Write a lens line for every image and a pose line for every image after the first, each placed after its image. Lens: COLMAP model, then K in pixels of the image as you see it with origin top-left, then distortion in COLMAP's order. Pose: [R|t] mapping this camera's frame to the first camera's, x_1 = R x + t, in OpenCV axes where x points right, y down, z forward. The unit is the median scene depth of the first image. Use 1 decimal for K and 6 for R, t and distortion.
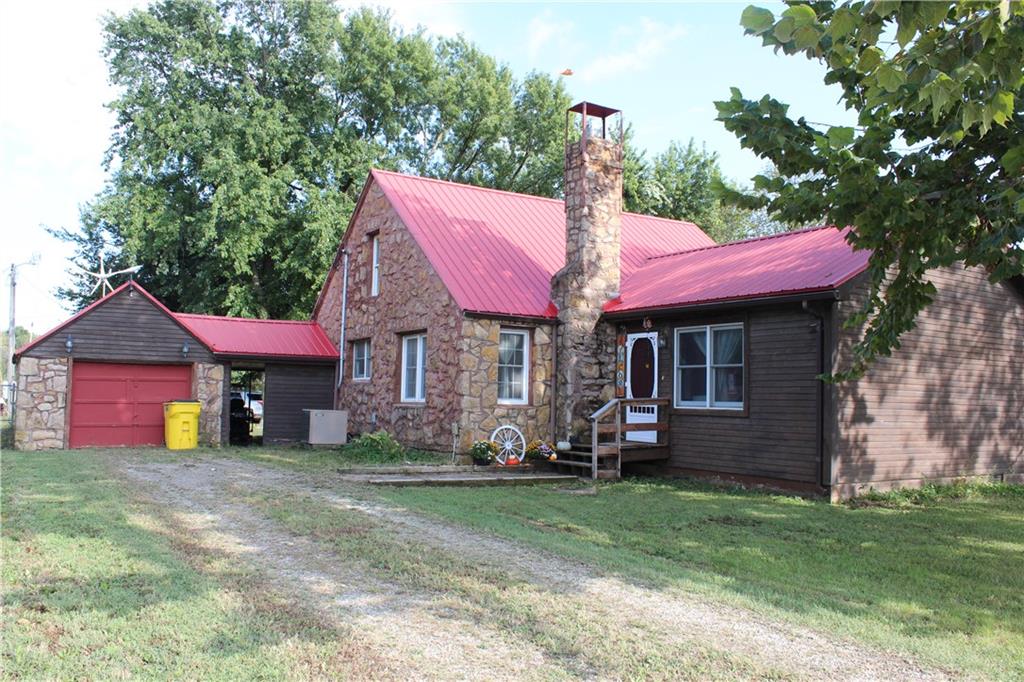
lens RADIAL K [[868.2, 0, 511.9], [0, 868.2, 341.3], [0, 0, 1]] dist [-0.080844, 0.015656]
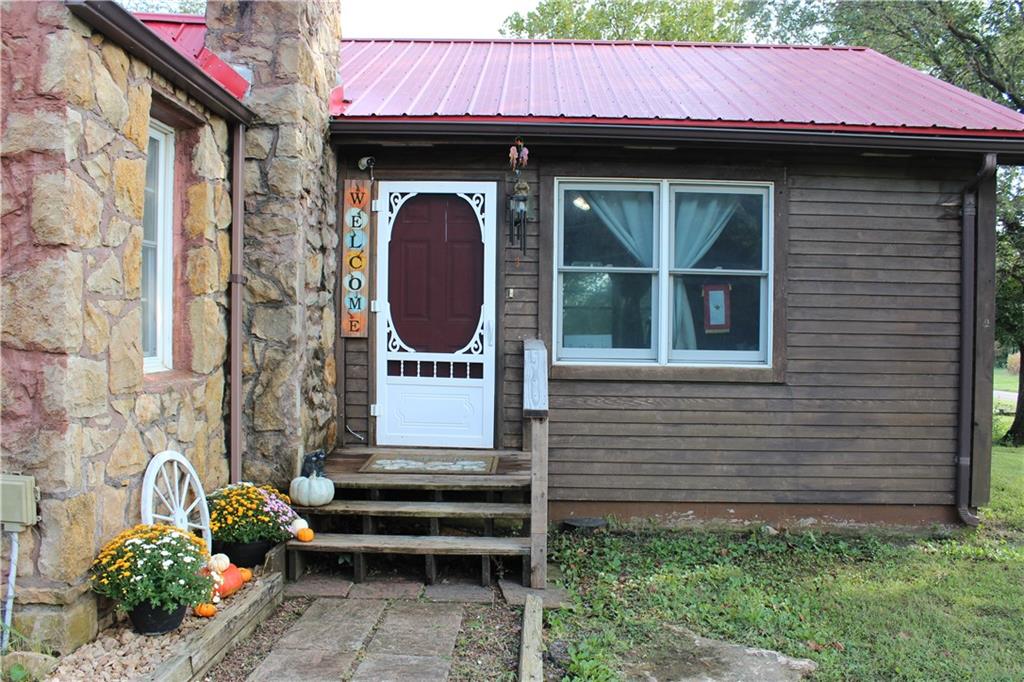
lens RADIAL K [[868.2, 0, 512.3], [0, 868.2, 339.9], [0, 0, 1]] dist [-0.080844, 0.015656]
pose [[0.537487, -0.025904, 0.842874, -0.180672], [-0.059254, 0.995897, 0.068393, 0.035842], [-0.841188, -0.086704, 0.533747, 0.769264]]
